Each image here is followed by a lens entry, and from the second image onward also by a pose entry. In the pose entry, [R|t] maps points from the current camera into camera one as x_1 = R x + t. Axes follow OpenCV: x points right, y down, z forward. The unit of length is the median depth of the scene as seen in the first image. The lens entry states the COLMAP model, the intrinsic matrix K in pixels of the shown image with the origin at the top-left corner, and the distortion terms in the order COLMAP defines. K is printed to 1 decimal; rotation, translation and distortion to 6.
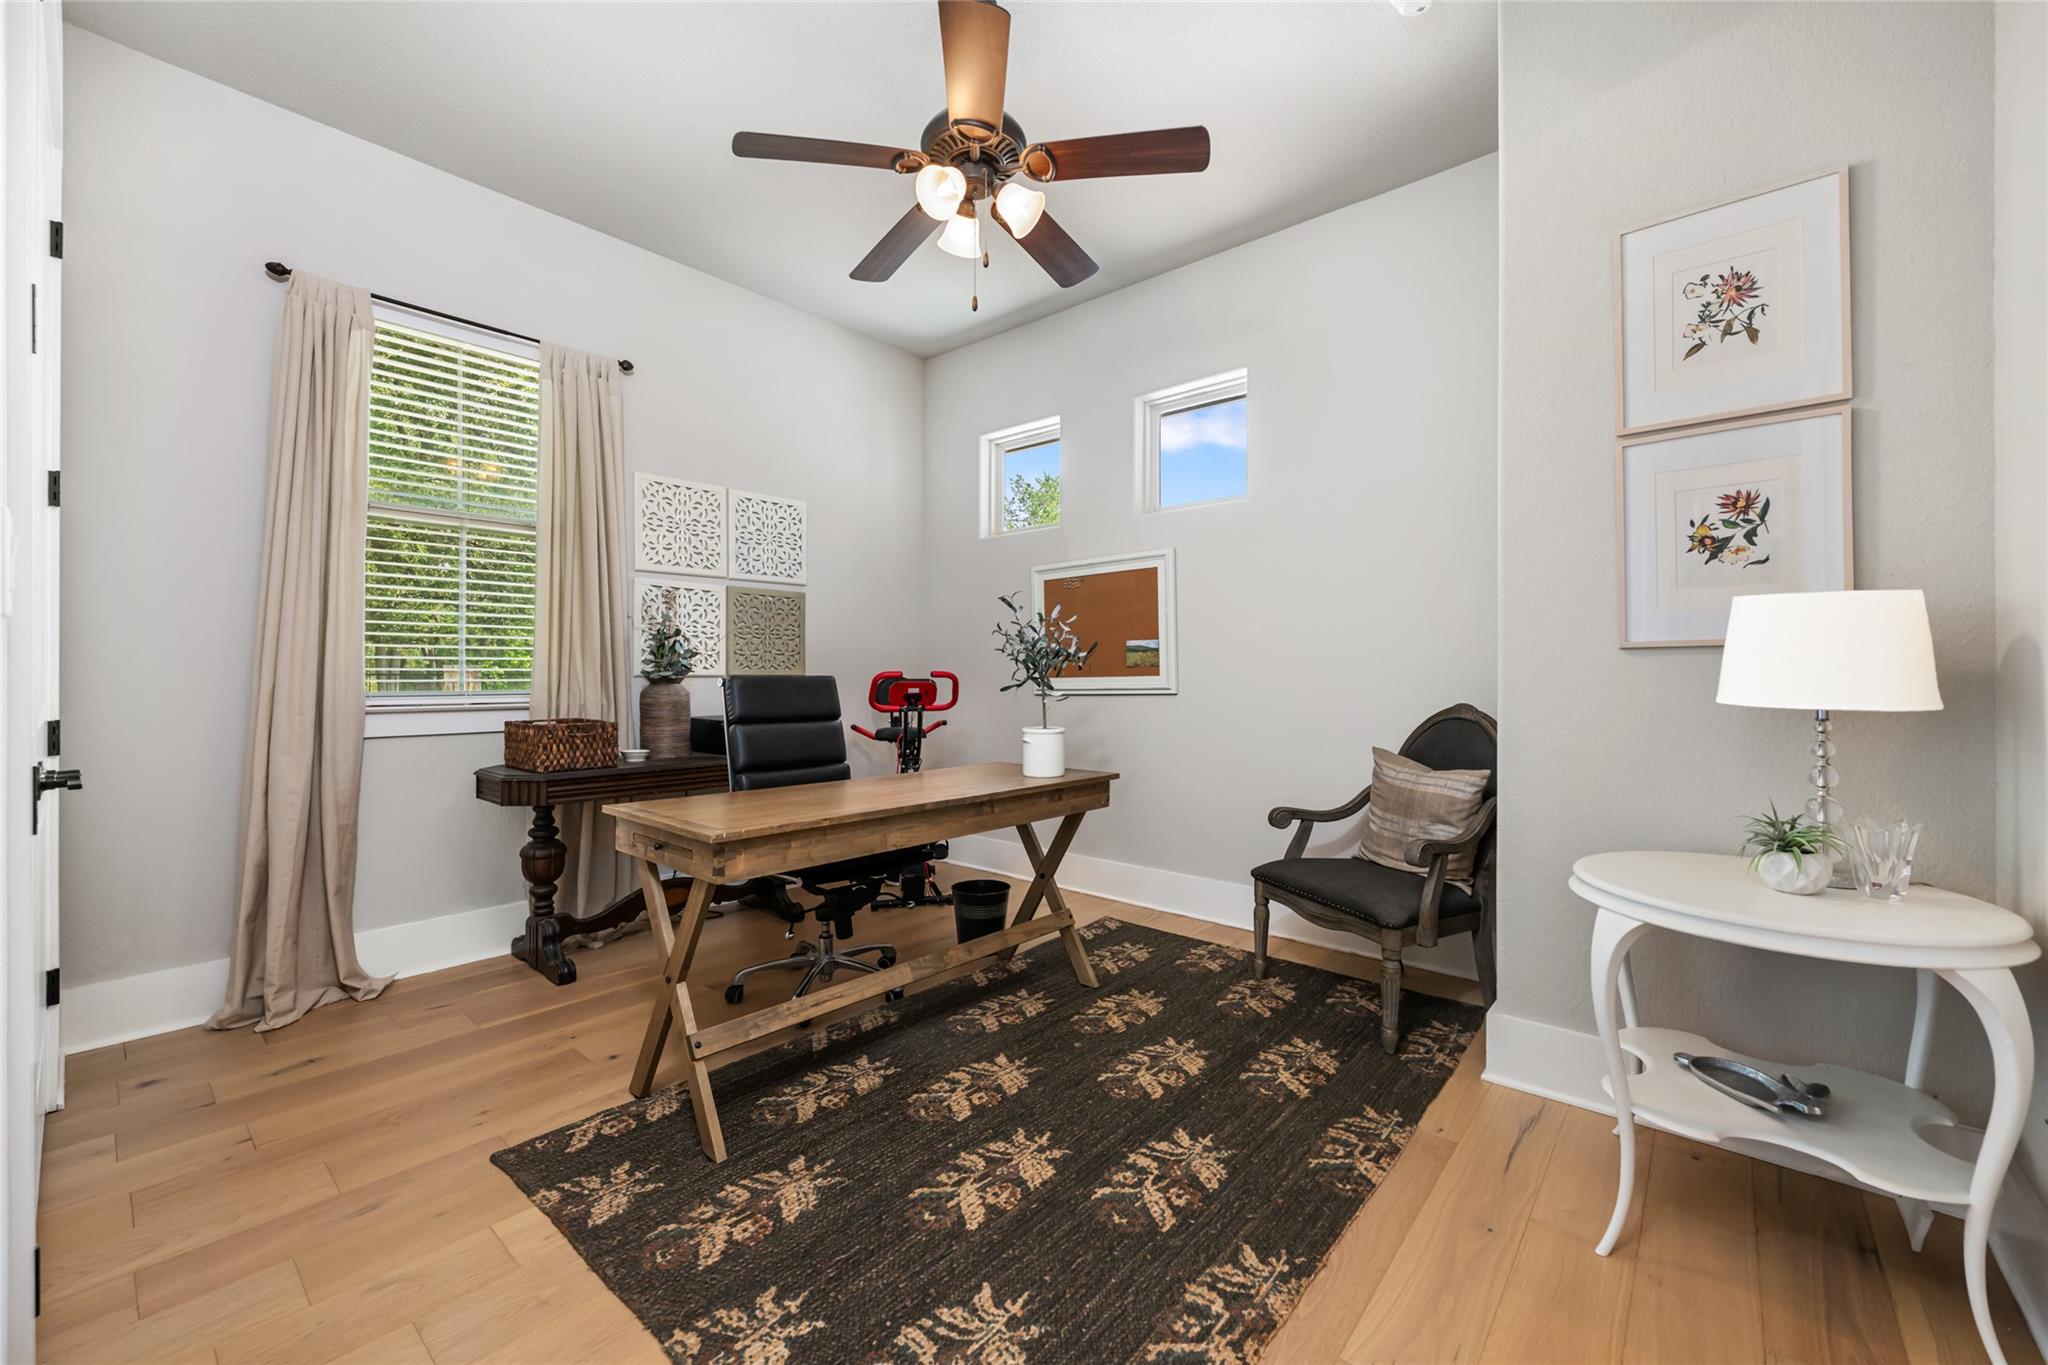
lens RADIAL K [[806.7, 0, 1024.0], [0, 806.7, 682.5], [0, 0, 1]] dist [-0.000641, 0.000039]
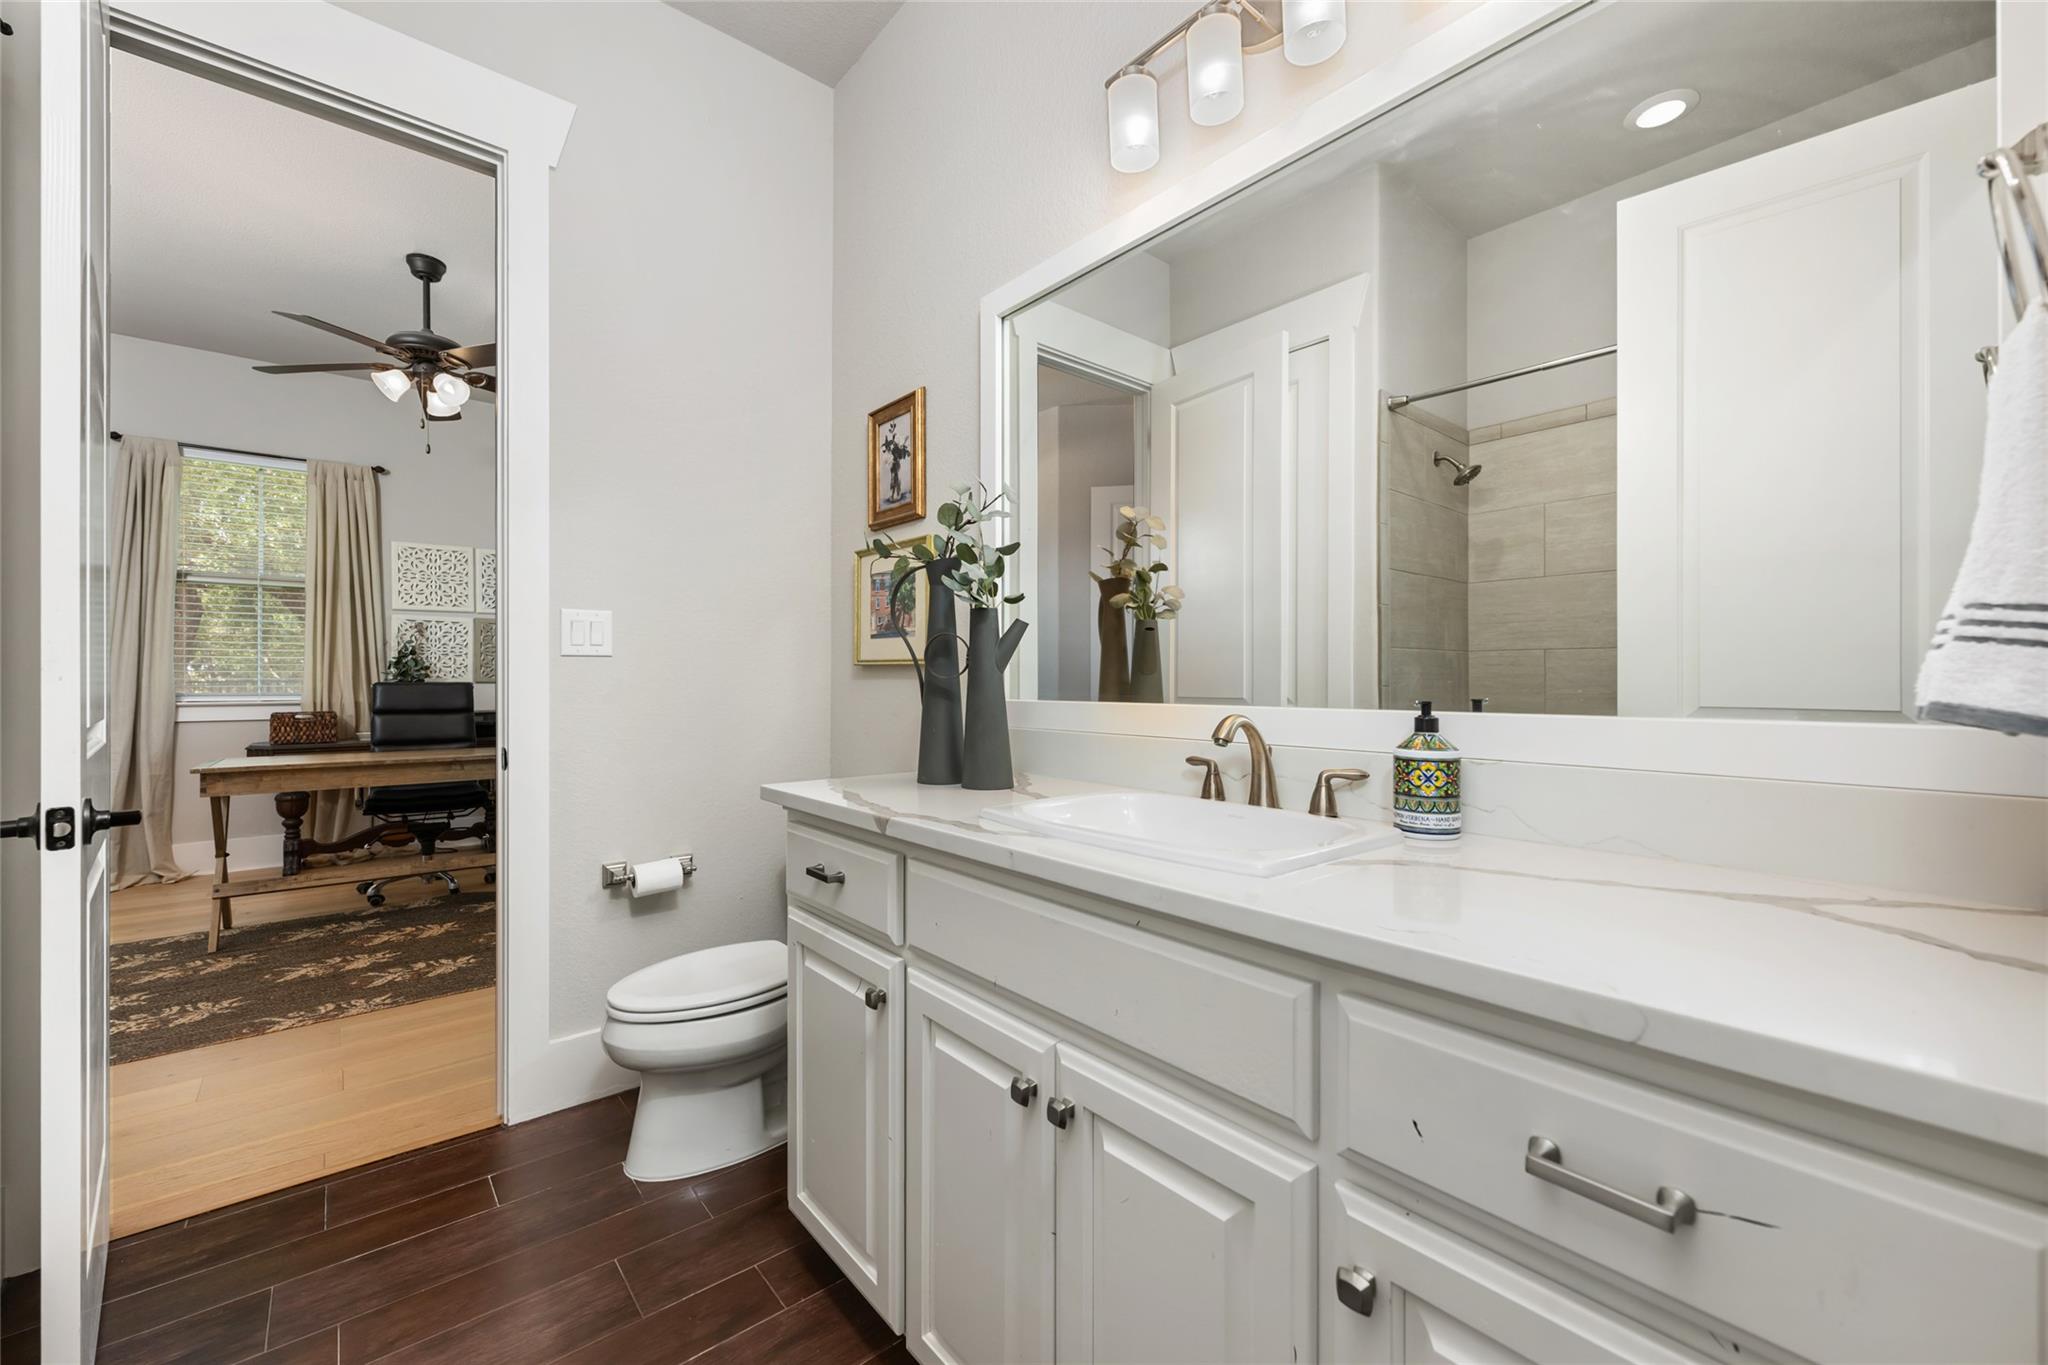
lens RADIAL K [[808.3, 0, 1024.0], [0, 808.3, 682.5], [0, 0, 1]] dist [-0.001281, -0.000023]
pose [[0.987358, -0.005123, -0.158420, 1.026858], [0.003873, 0.999959, -0.008202, 0.009131], [0.158456, 0.007484, 0.987338, -0.297425]]
